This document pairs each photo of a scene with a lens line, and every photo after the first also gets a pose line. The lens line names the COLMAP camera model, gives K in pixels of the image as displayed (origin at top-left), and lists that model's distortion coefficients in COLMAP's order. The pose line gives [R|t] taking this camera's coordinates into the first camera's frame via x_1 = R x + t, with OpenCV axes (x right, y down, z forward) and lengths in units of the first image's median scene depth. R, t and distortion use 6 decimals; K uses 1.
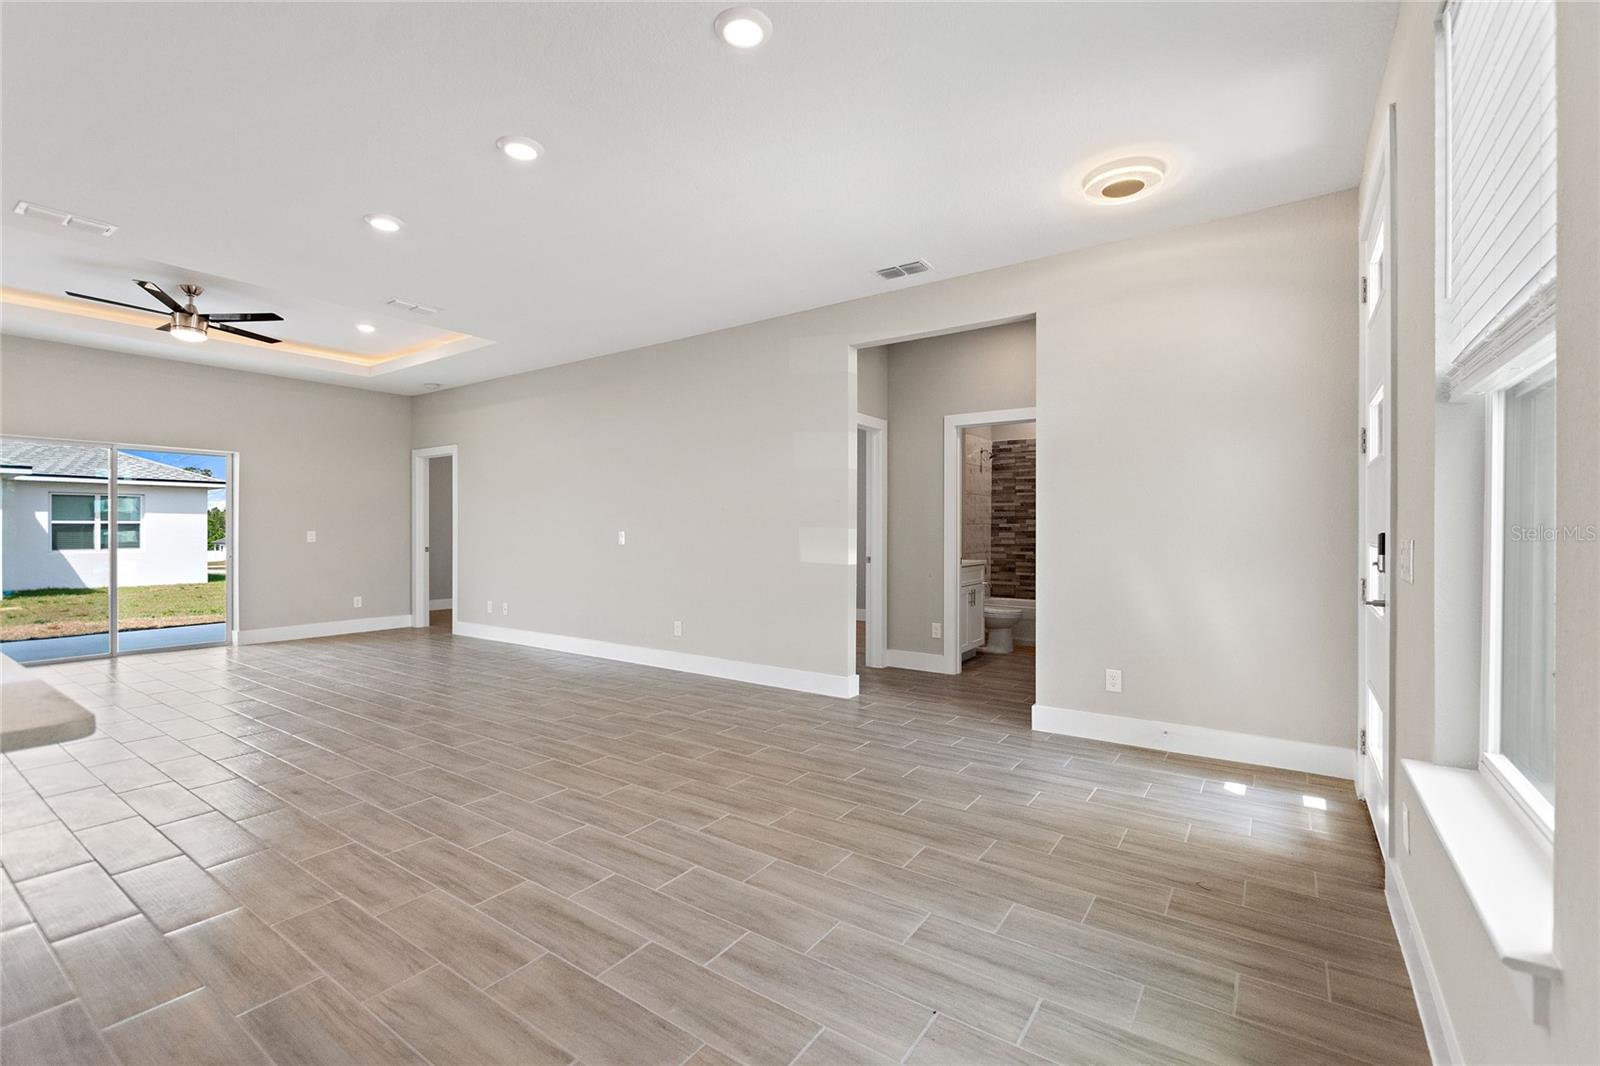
lens RADIAL K [[695.5, 0, 796.7], [0, 695.5, 532.9], [0, 0, 1]] dist [-0.002427, -0.000582]
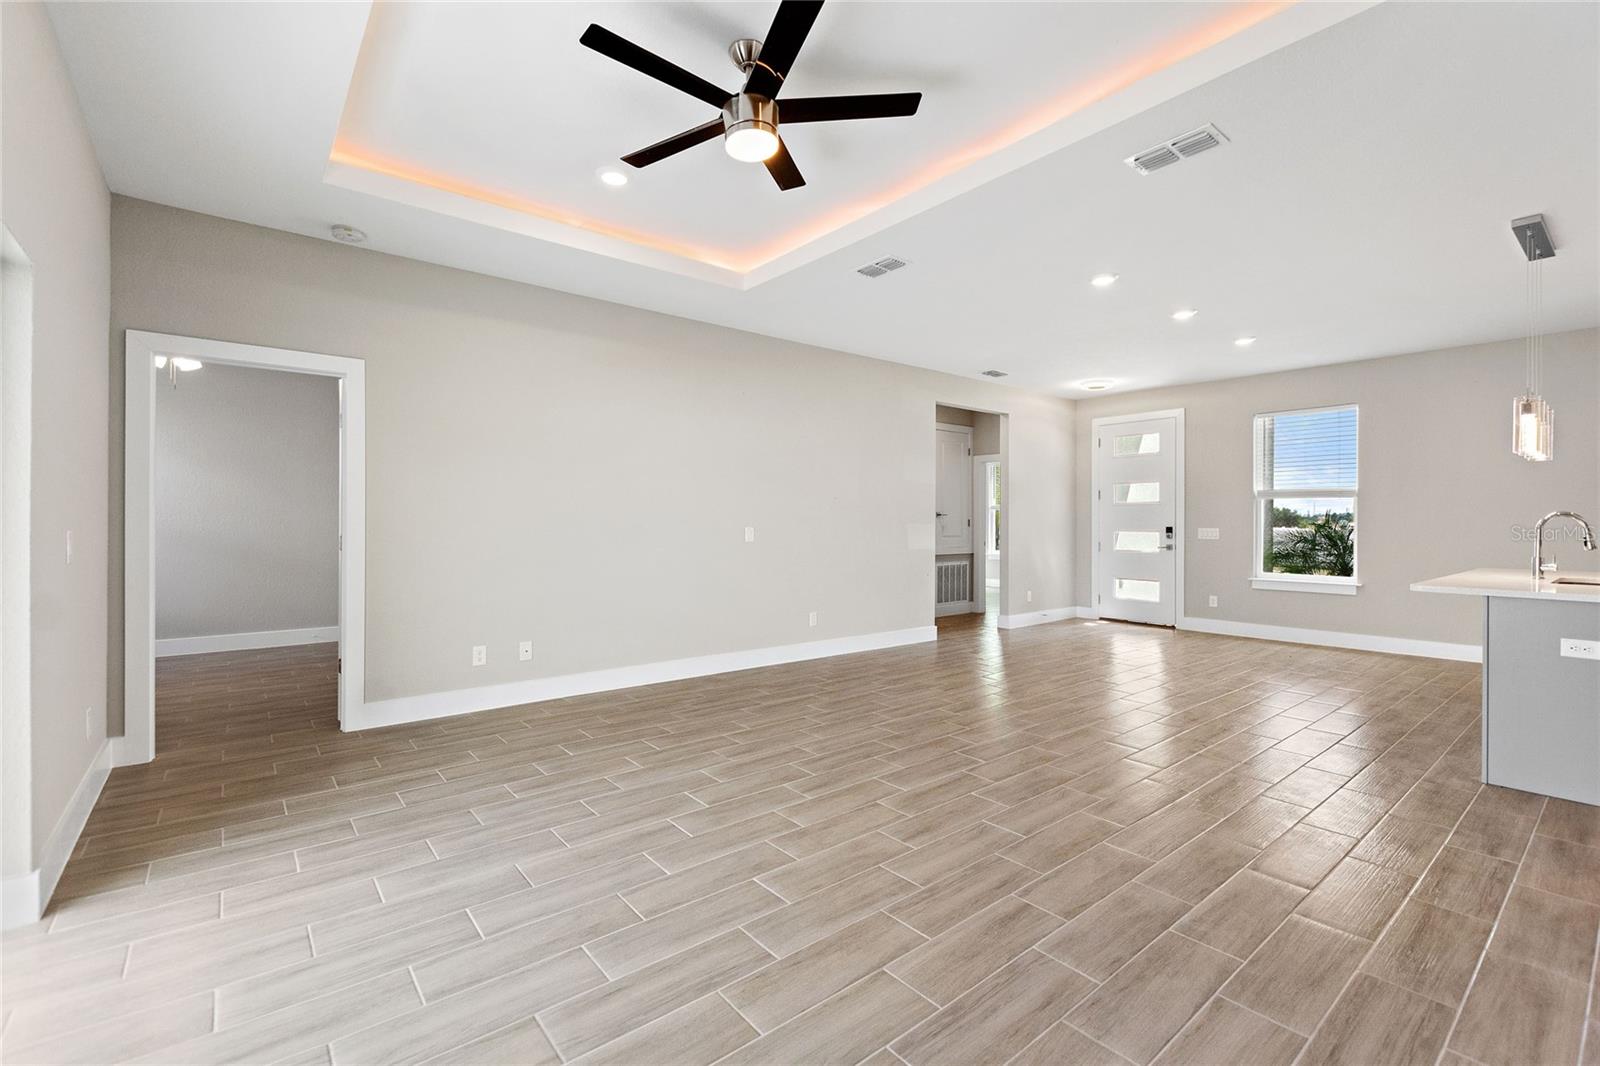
lens RADIAL K [[695.5, 0, 796.9], [0, 695.5, 522.9], [0, 0, 1]] dist [-0.002427, -0.000582]
pose [[0.283573, 0.003121, 0.958945, -1.539574], [0.002143, 0.999990, -0.003889, -0.006686], [-0.958948, 0.003157, 0.283564, 0.940788]]
